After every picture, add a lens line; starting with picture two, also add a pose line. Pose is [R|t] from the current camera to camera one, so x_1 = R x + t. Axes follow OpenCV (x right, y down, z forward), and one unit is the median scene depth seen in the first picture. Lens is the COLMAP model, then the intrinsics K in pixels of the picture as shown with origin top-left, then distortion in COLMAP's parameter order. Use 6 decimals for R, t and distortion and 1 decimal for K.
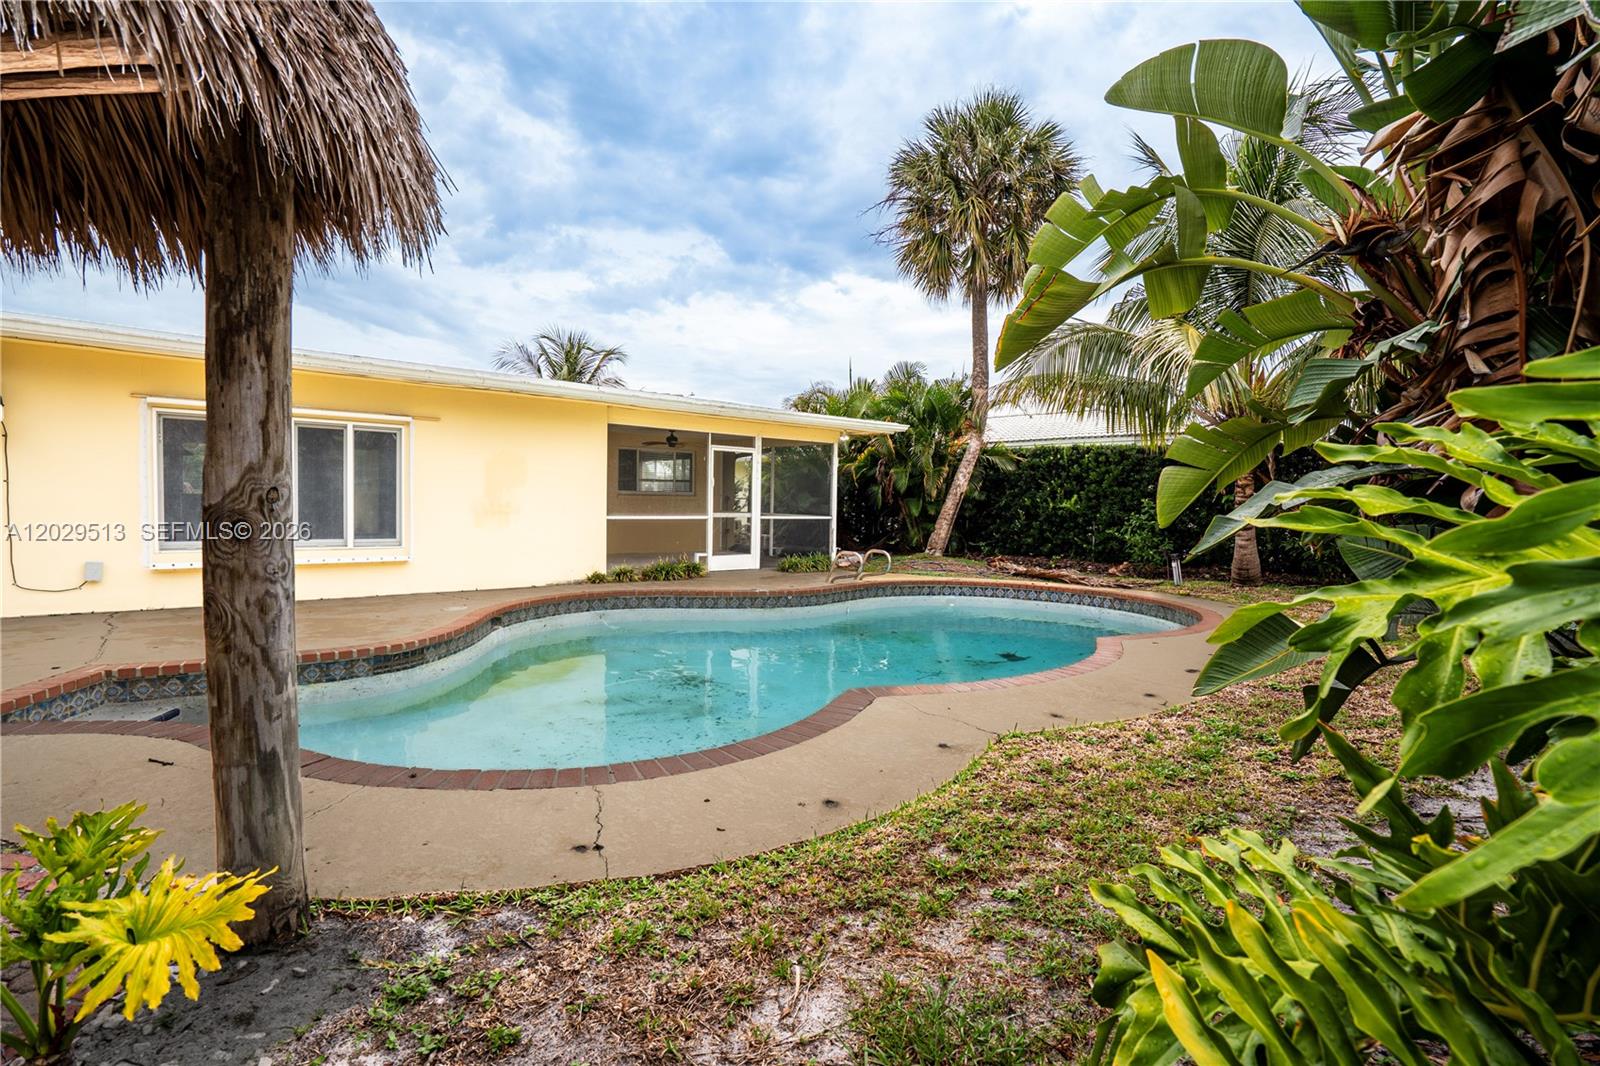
lens RADIAL K [[743.8, 0, 808.6], [0, 743.8, 532.5], [0, 0, 1]] dist [-0.051795, 0.015770]
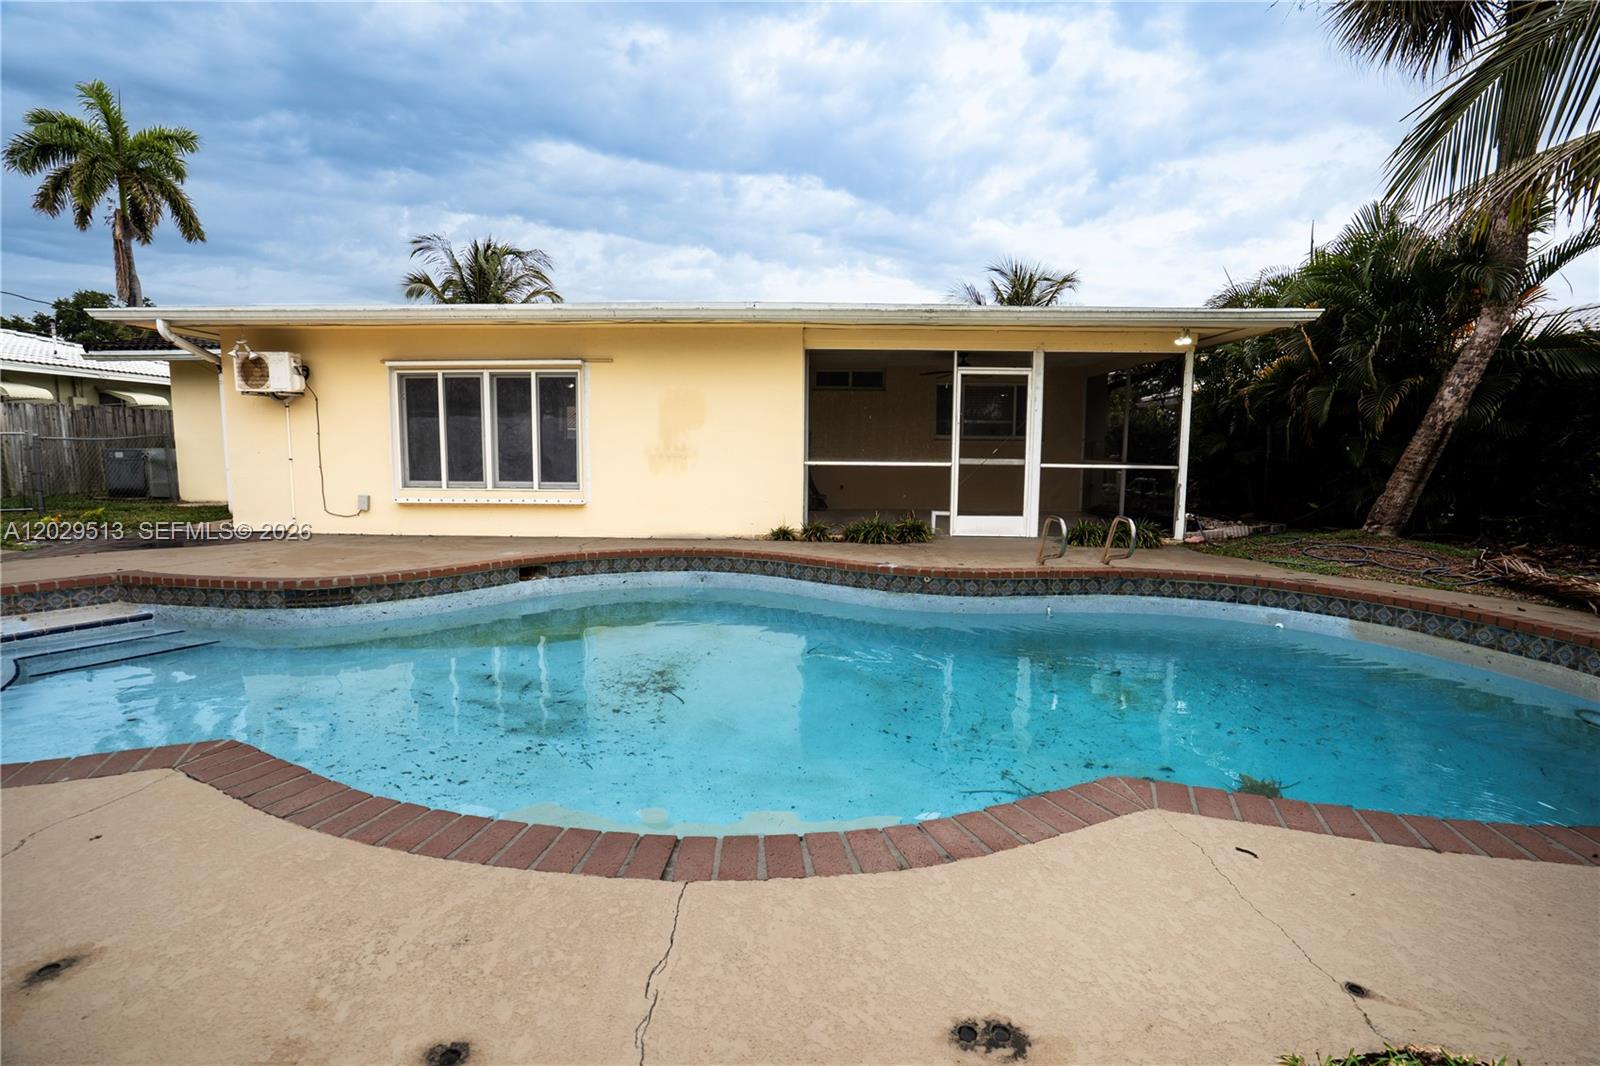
lens RADIAL K [[743.8, 0, 823.6], [0, 743.8, 537.1], [0, 0, 1]] dist [-0.051795, 0.015770]
pose [[0.721838, 0.064804, -0.689022, 0.248203], [-0.022481, 0.997277, 0.070243, 0.002888], [0.691697, -0.035214, 0.721329, 0.305351]]
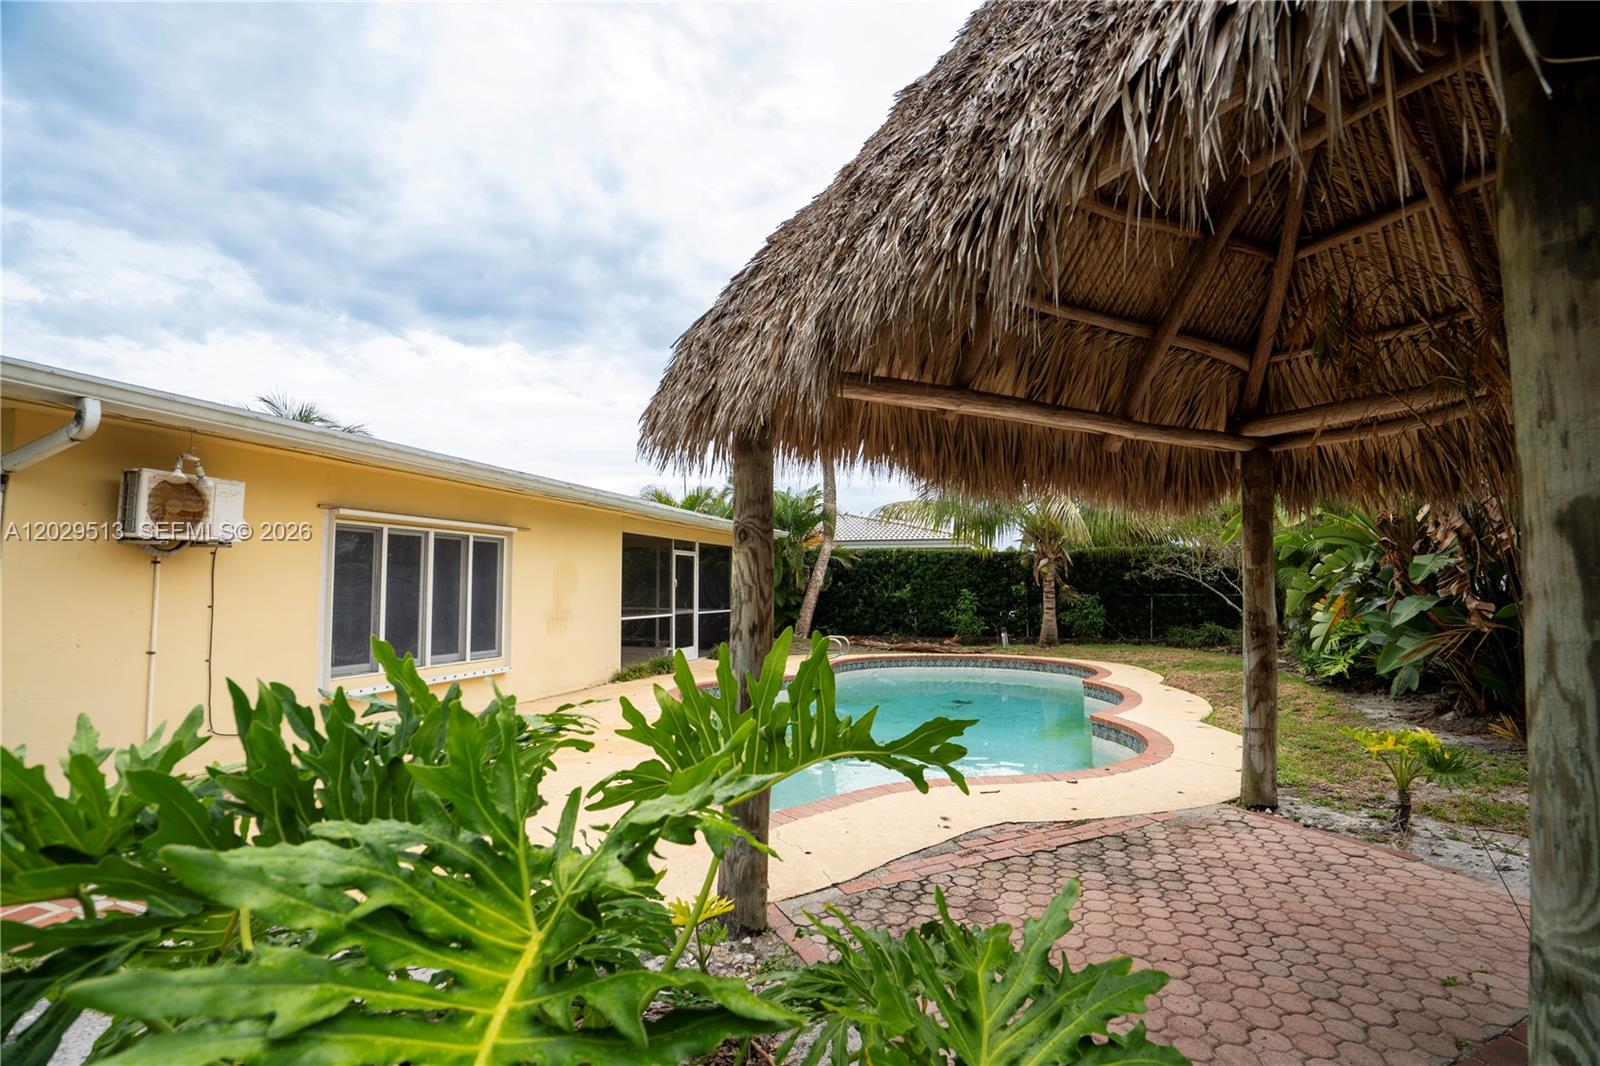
lens RADIAL K [[743.8, 0, 836.6], [0, 743.8, 578.2], [0, 0, 1]] dist [-0.051795, 0.015770]
pose [[0.838047, -0.013015, 0.545442, -0.445942], [0.038770, 0.998609, -0.035740, -0.022010], [-0.544218, 0.051099, 0.837386, -0.047394]]
